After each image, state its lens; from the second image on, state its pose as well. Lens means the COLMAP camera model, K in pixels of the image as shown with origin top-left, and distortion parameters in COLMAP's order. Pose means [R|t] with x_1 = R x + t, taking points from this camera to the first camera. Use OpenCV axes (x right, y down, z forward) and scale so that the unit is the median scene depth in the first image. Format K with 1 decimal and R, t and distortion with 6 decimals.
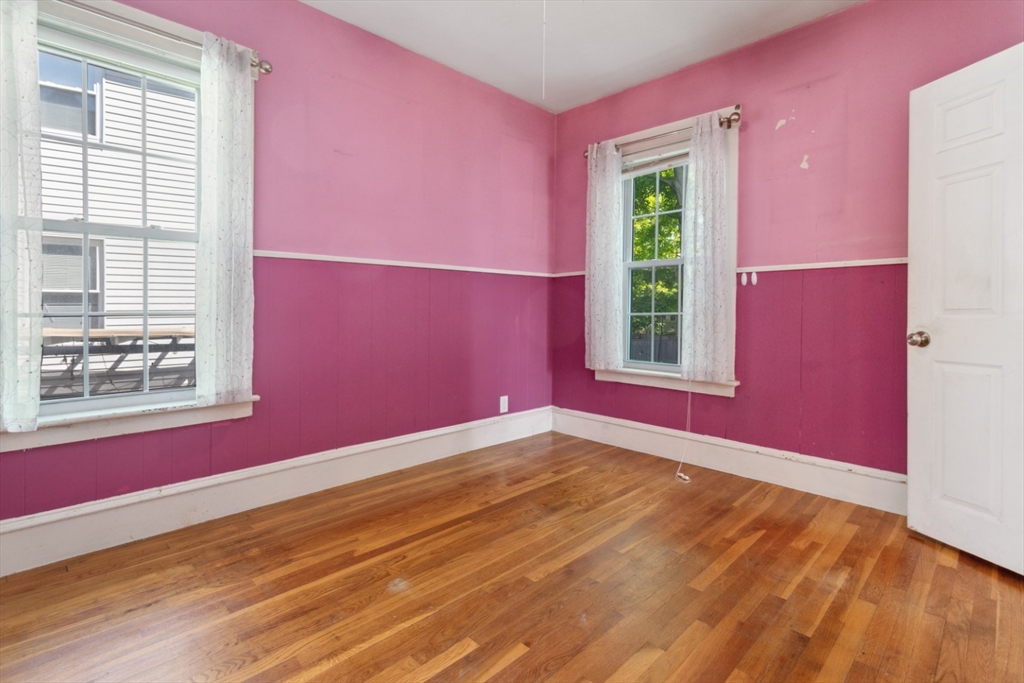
lens RADIAL K [[489.7, 0, 515.6], [0, 489.7, 323.1], [0, 0, 1]] dist [0.001413, 0.000815]
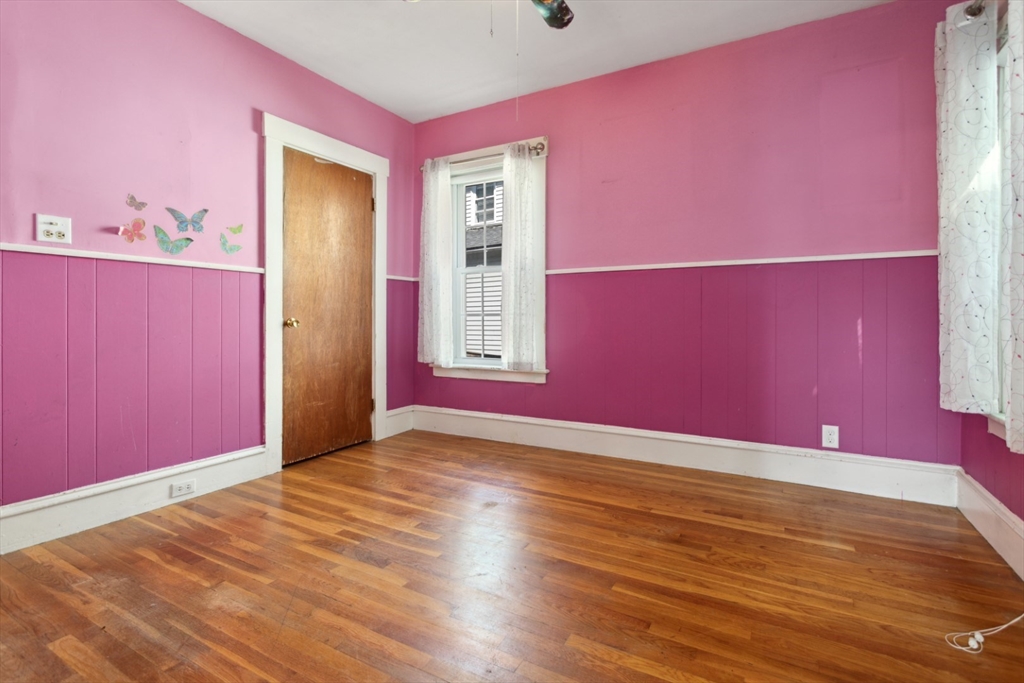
lens RADIAL K [[489.7, 0, 515.6], [0, 489.7, 323.1], [0, 0, 1]] dist [0.001413, 0.000815]
pose [[0.254771, -0.000950, -0.967001, 0.790800], [-0.027909, 0.999576, -0.008335, 0.022194], [0.966599, 0.029111, 0.254636, 0.494980]]
